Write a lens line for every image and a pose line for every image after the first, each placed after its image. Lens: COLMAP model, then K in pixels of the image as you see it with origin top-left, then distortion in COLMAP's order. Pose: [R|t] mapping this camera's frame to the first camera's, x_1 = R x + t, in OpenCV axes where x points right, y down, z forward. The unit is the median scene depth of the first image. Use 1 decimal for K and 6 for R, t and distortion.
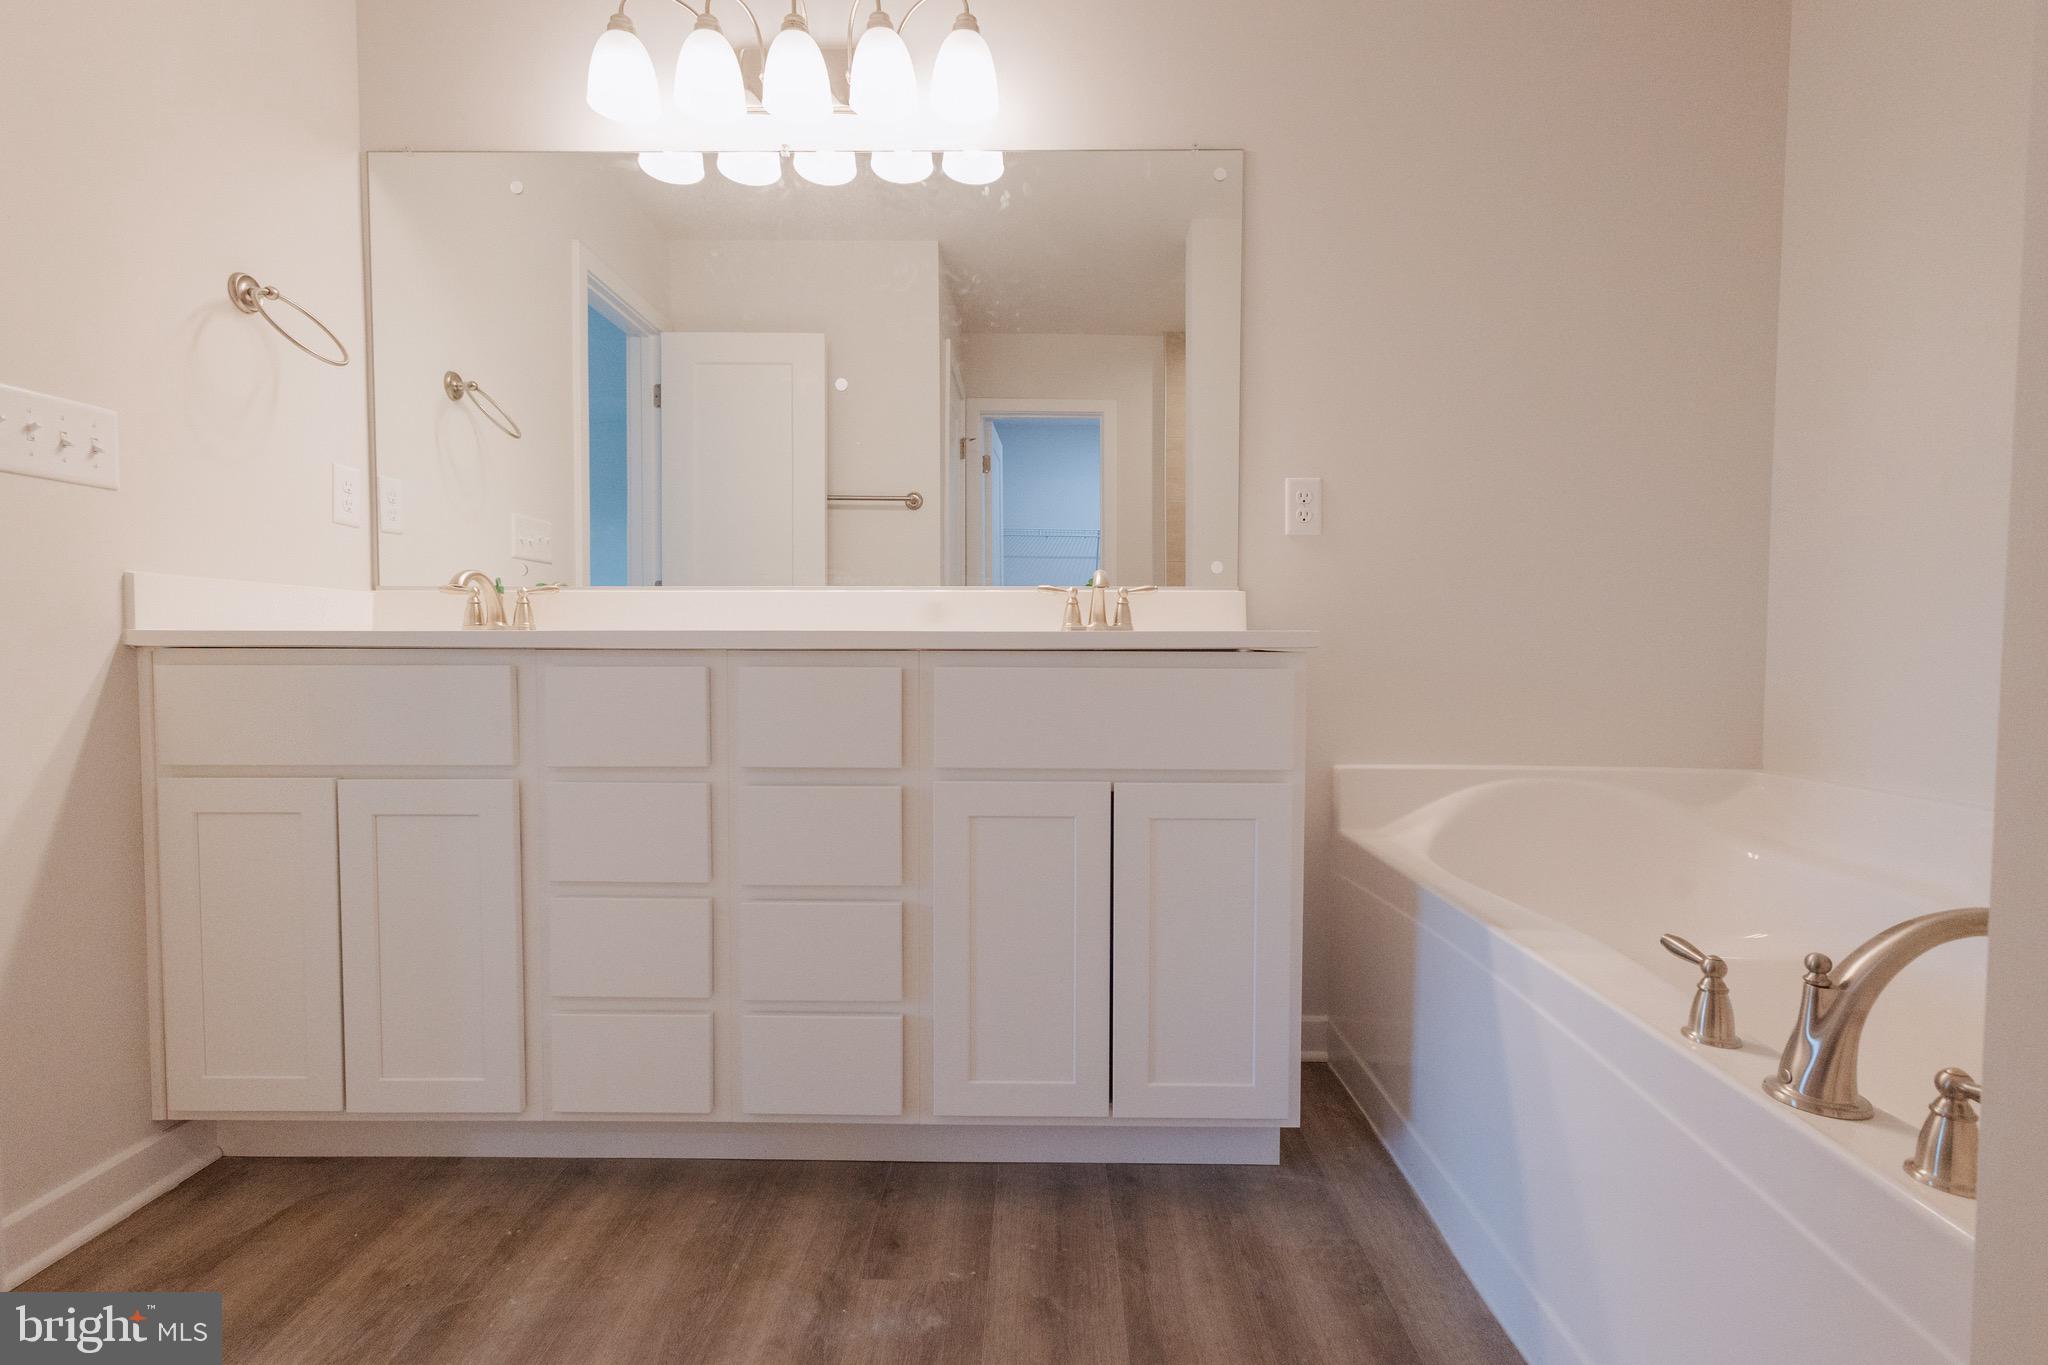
lens RADIAL K [[958.0, 0, 1028.3], [0, 958.0, 680.2], [0, 0, 1]] dist [0.015252, -0.006109]
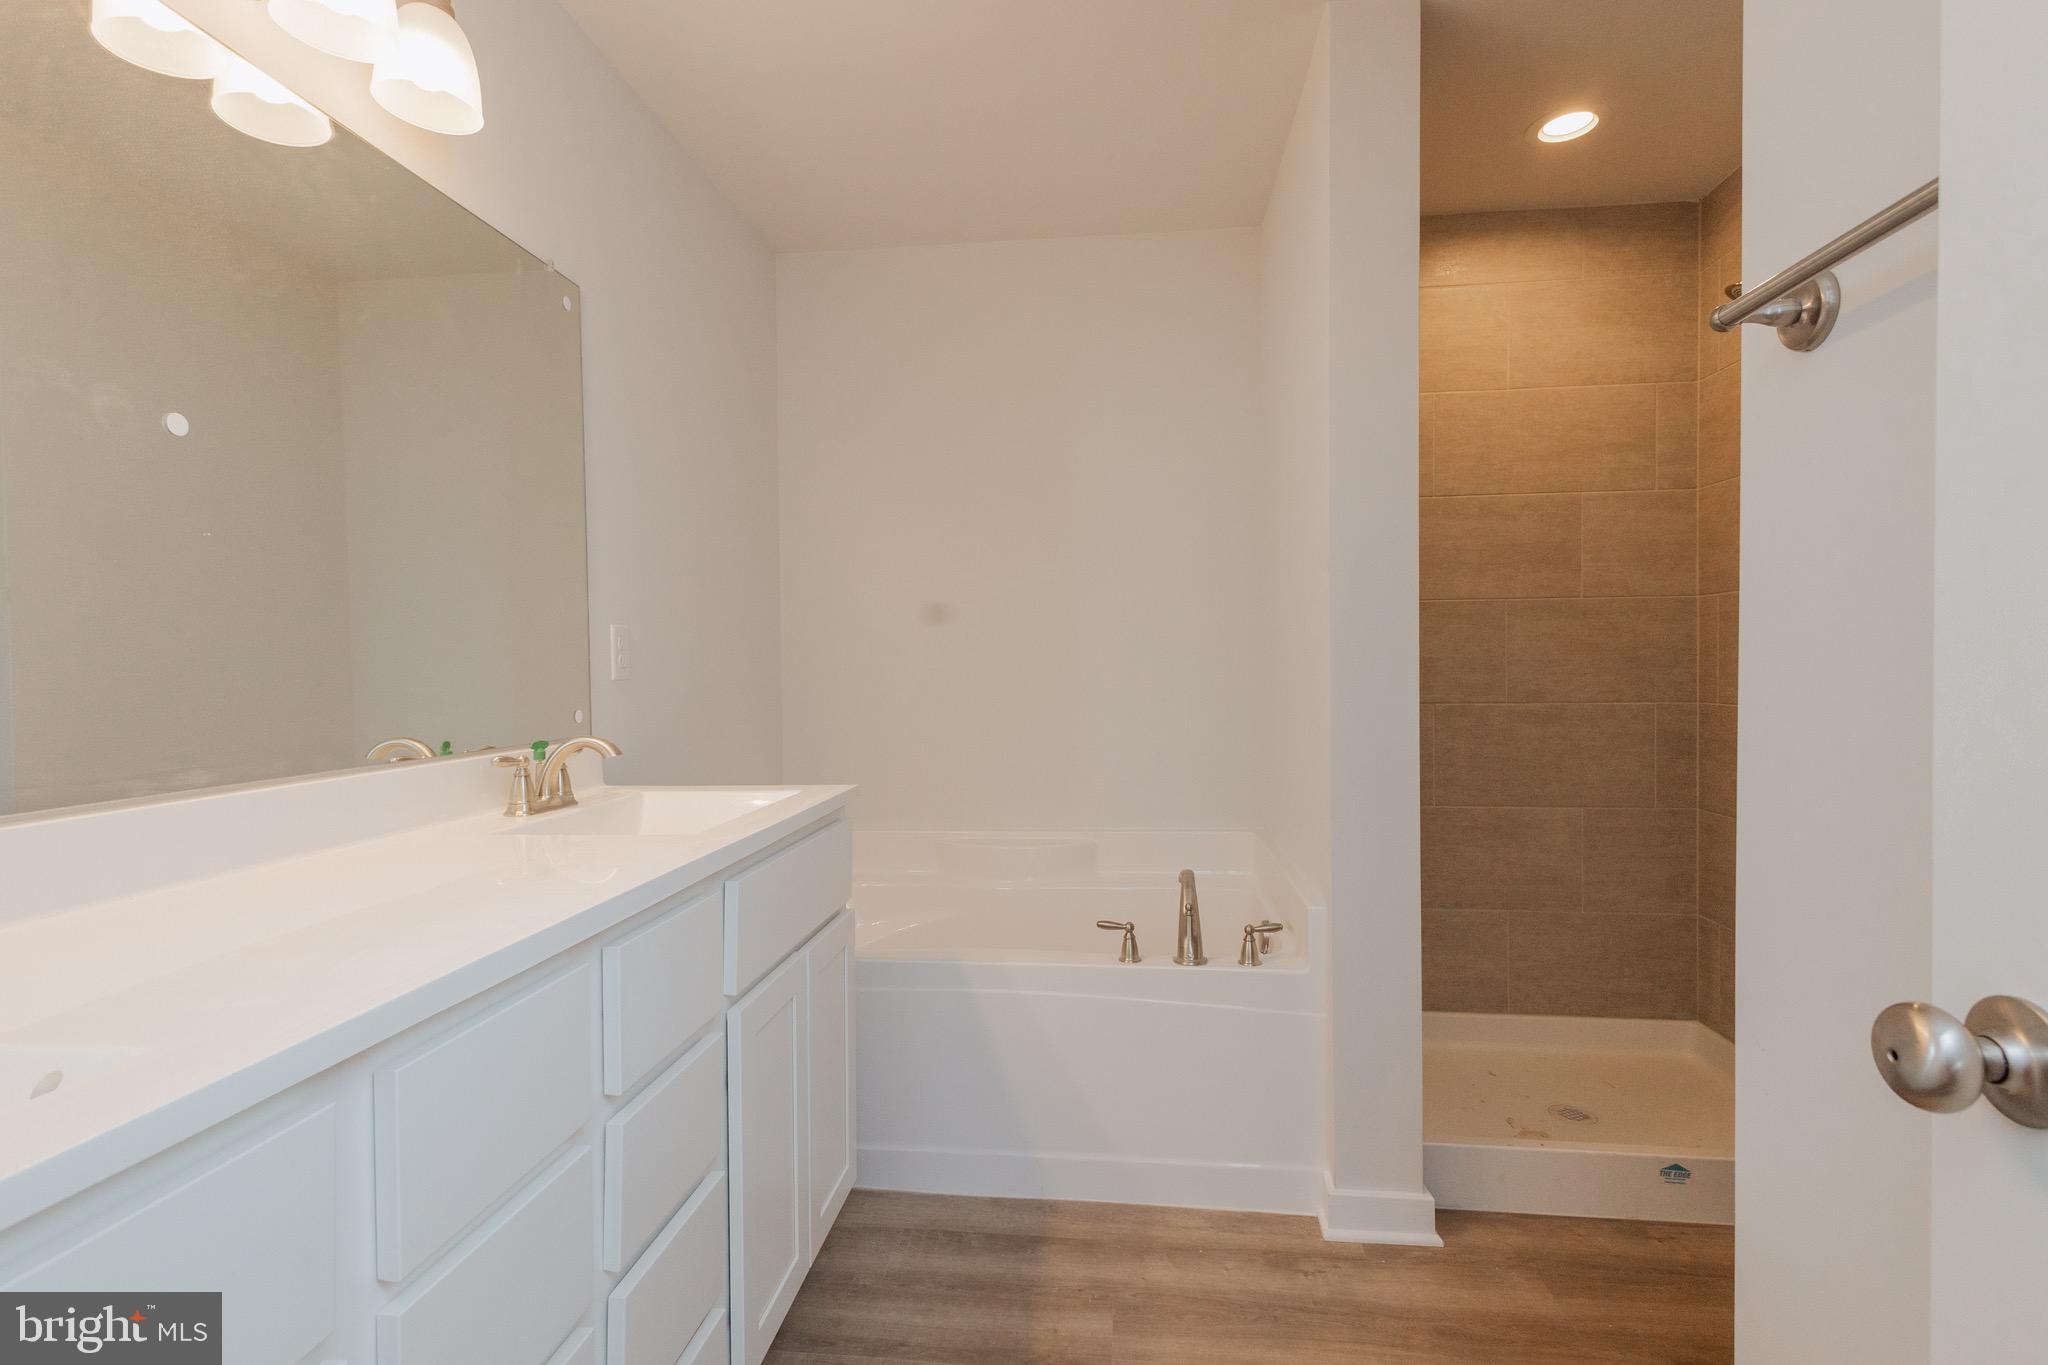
lens RADIAL K [[958.0, 0, 1028.9], [0, 958.0, 677.1], [0, 0, 1]] dist [0.015252, -0.006109]
pose [[0.086386, -0.013692, 0.996168, -0.957741], [0.046651, 0.998864, 0.009684, -0.197128], [-0.995169, 0.045635, 0.086926, 0.652408]]
